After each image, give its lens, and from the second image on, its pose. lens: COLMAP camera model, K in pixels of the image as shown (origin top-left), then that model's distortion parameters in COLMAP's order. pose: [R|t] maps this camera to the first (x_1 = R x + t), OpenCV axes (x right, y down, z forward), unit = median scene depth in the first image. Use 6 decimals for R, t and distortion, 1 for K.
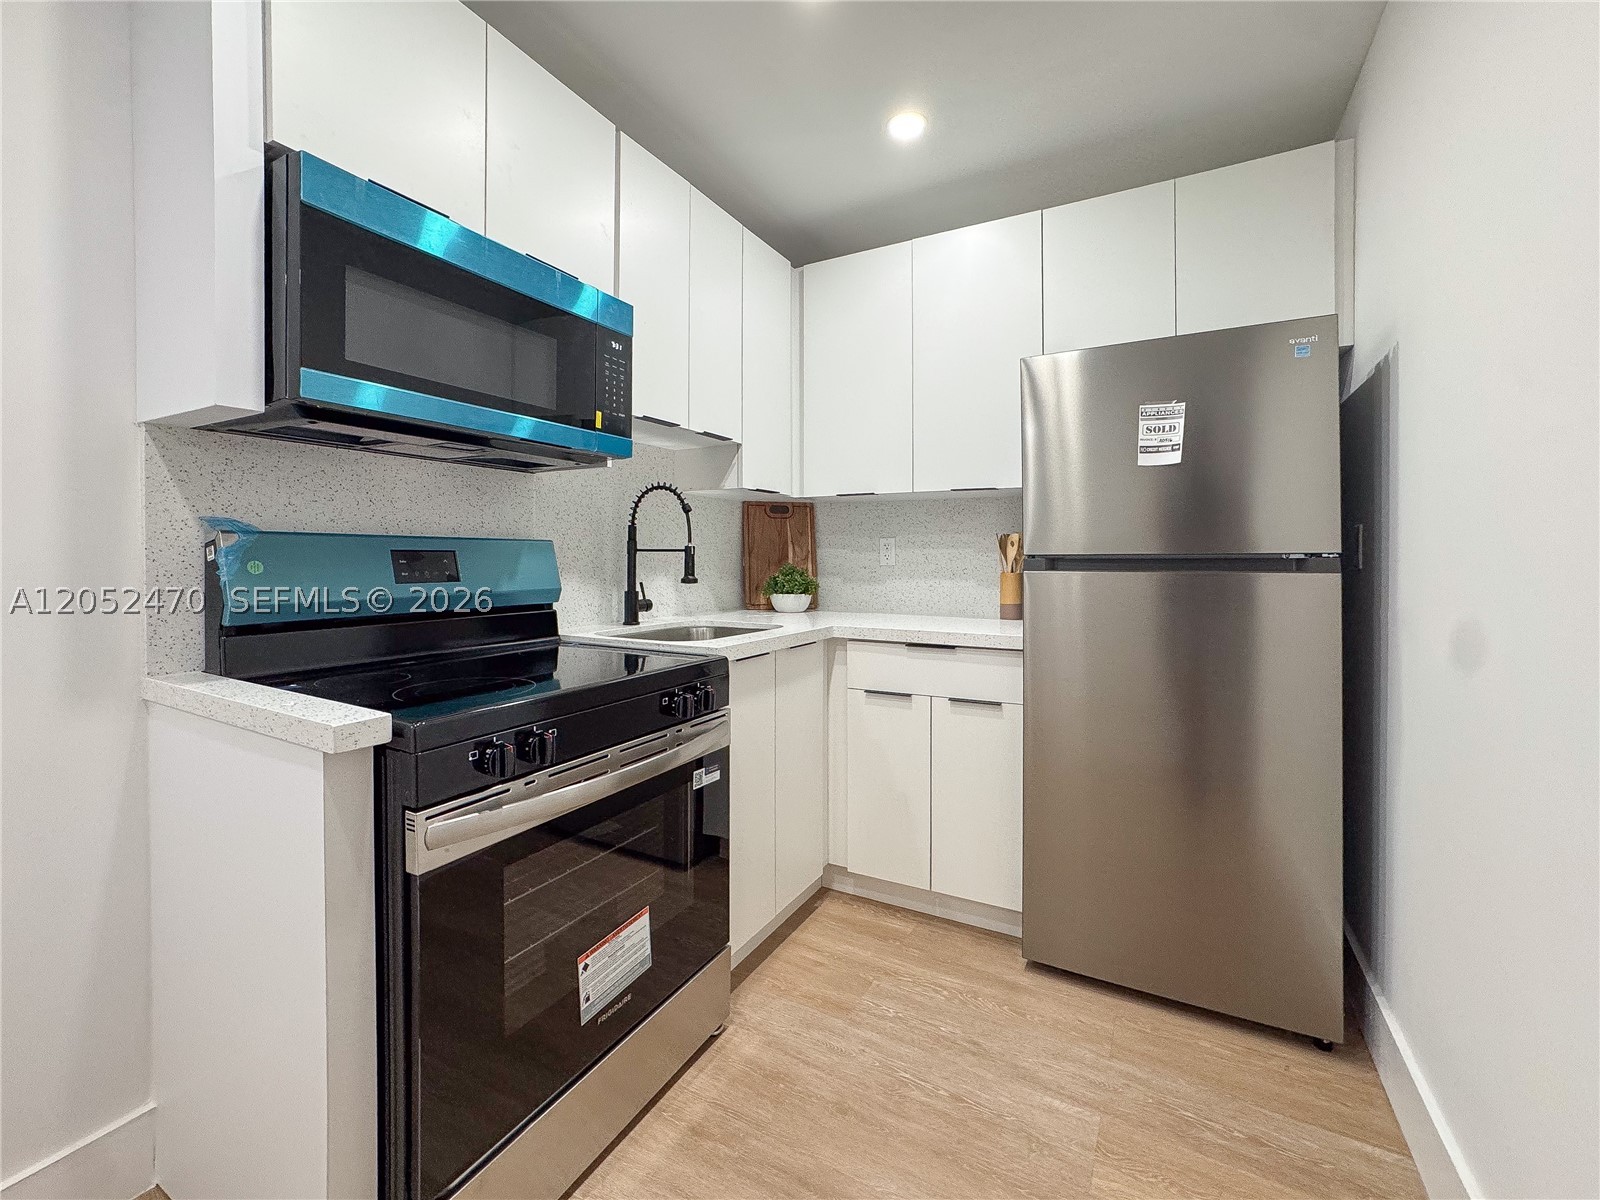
lens RADIAL K [[650.1, 0, 808.9], [0, 650.1, 595.4], [0, 0, 1]] dist [-0.037764, 0.015685]
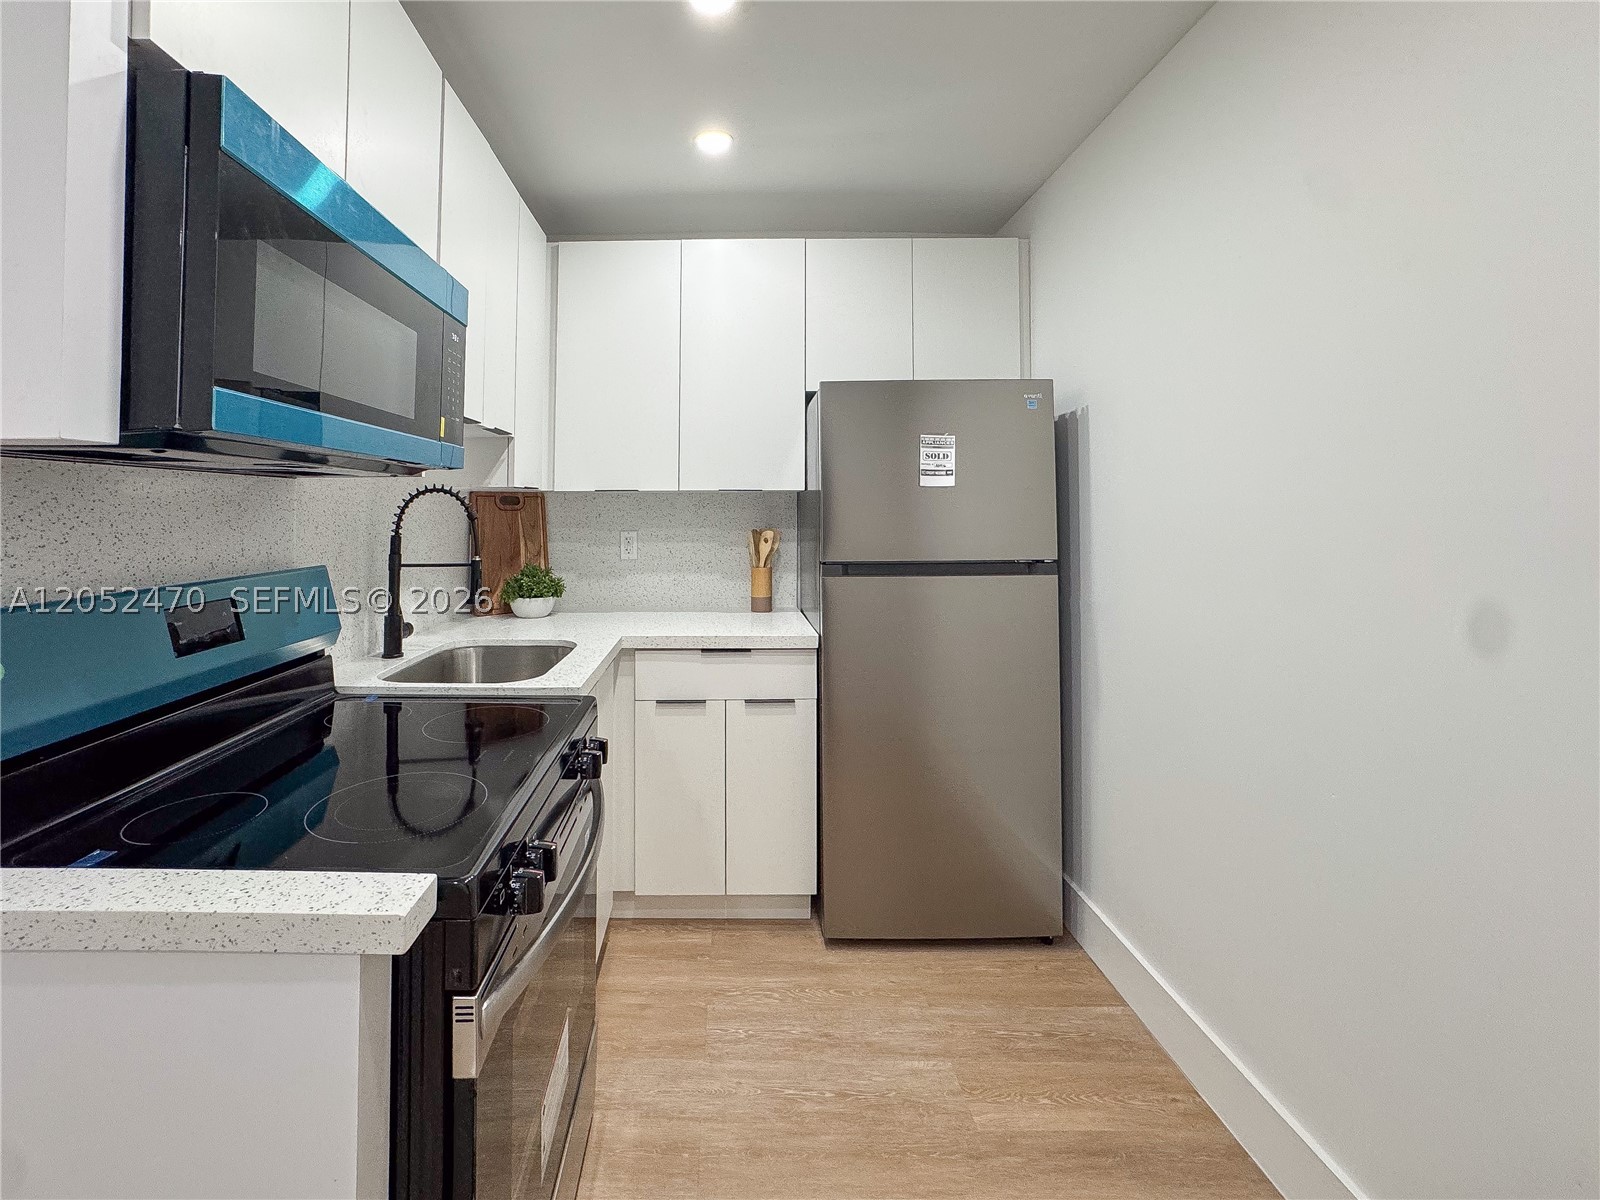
lens RADIAL K [[662.8, 0, 801.1], [0, 662.8, 551.6], [0, 0, 1]] dist [-0.039718, 0.016182]
pose [[0.885388, -0.016714, 0.464553, -0.206206], [0.031203, 0.999236, -0.023519, -0.053255], [-0.463805, 0.035319, 0.885233, 0.038112]]
